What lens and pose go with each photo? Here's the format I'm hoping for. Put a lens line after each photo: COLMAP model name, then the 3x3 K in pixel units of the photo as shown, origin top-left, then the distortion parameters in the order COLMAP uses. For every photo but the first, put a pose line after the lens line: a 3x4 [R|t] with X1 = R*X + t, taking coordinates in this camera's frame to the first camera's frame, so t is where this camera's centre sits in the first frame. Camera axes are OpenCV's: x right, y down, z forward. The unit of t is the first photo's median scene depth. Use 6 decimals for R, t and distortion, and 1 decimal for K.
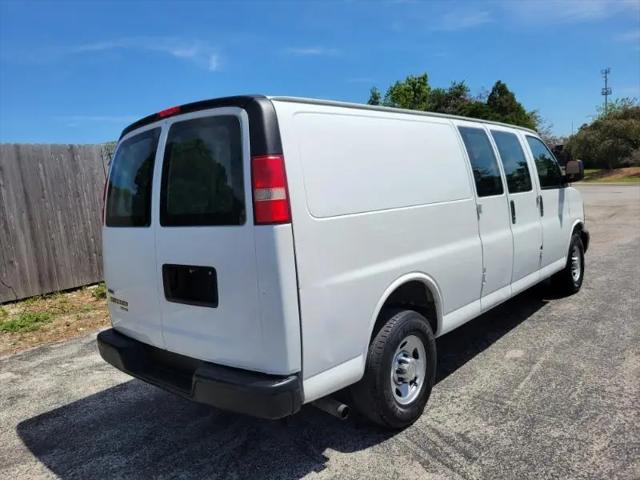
lens RADIAL K [[479.6, 0, 304.6], [0, 479.6, 246.5], [0, 0, 1]] dist [0.044454, -0.029687]
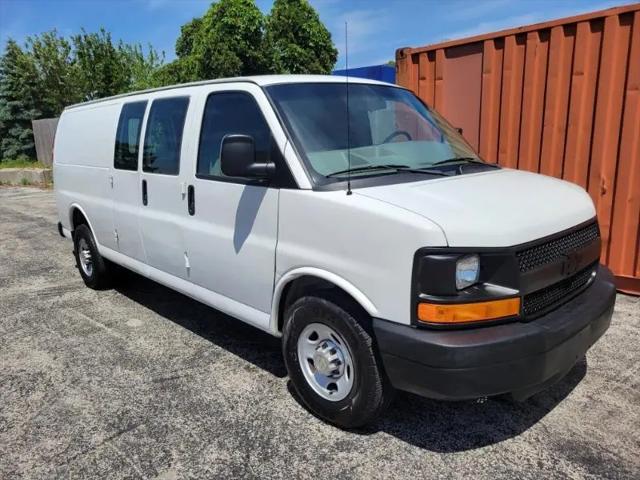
lens RADIAL K [[479.6, 0, 316.9], [0, 479.6, 240.5], [0, 0, 1]] dist [0.044454, -0.029687]
pose [[-0.079864, 0.285033, -0.955185, 1.717172], [-0.076366, 0.953680, 0.290969, -0.362829], [0.993876, 0.096182, -0.054398, 1.815320]]
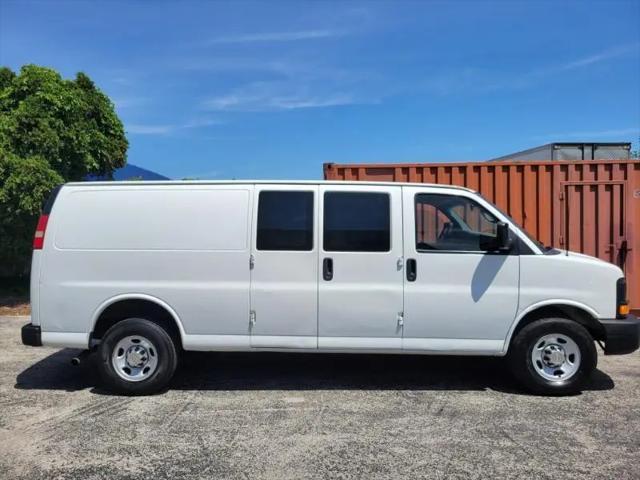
lens RADIAL K [[479.6, 0, 312.0], [0, 479.6, 233.0], [0, 0, 1]] dist [0.044454, -0.029687]
pose [[0.643913, 0.087920, -0.760030, 1.565186], [-0.134302, 0.990940, 0.000849, -0.190057], [0.753219, 0.101527, 0.649887, 0.378181]]
